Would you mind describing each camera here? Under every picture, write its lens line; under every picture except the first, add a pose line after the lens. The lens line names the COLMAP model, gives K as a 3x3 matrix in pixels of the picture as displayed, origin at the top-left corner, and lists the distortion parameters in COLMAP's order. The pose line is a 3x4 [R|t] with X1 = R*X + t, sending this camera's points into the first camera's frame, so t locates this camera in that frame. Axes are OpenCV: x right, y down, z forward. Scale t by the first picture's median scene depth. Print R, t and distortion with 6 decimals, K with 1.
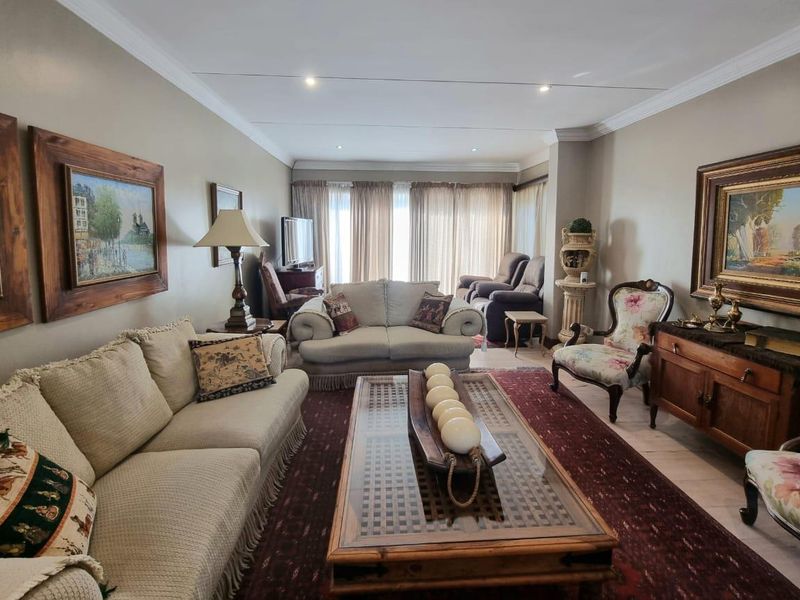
lens RADIAL K [[365.6, 0, 400.7], [0, 365.6, 269.4], [0, 0, 1]] dist [0.000541, 0.000130]
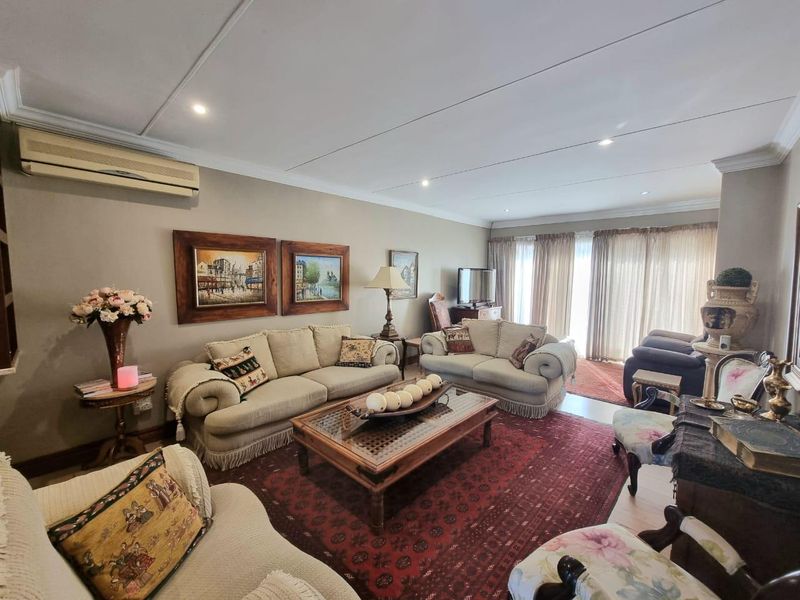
lens RADIAL K [[328.6, 0, 403.0], [0, 328.6, 302.8], [0, 0, 1]] dist [-0.002440, -0.000106]
pose [[0.697161, 0.066152, -0.713856, 0.670435], [-0.079973, 0.996695, 0.014260, -0.023642], [0.712440, 0.047148, 0.700147, -0.005187]]
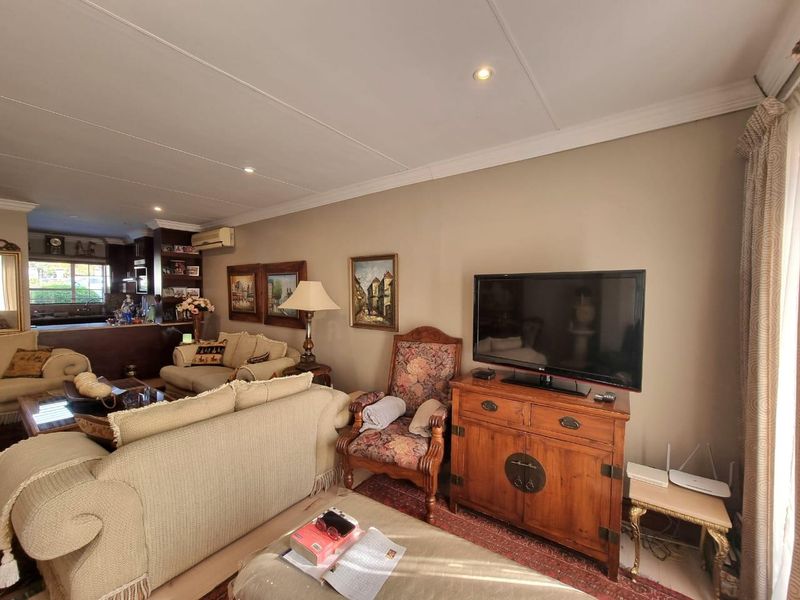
lens RADIAL K [[328.6, 0, 403.0], [0, 328.6, 302.8], [0, 0, 1]] dist [-0.002440, -0.000106]
pose [[-0.651086, 0.018634, -0.758775, 0.216772], [-0.086380, 0.991384, 0.098467, -0.226515], [0.754073, 0.129653, -0.643867, 1.994682]]
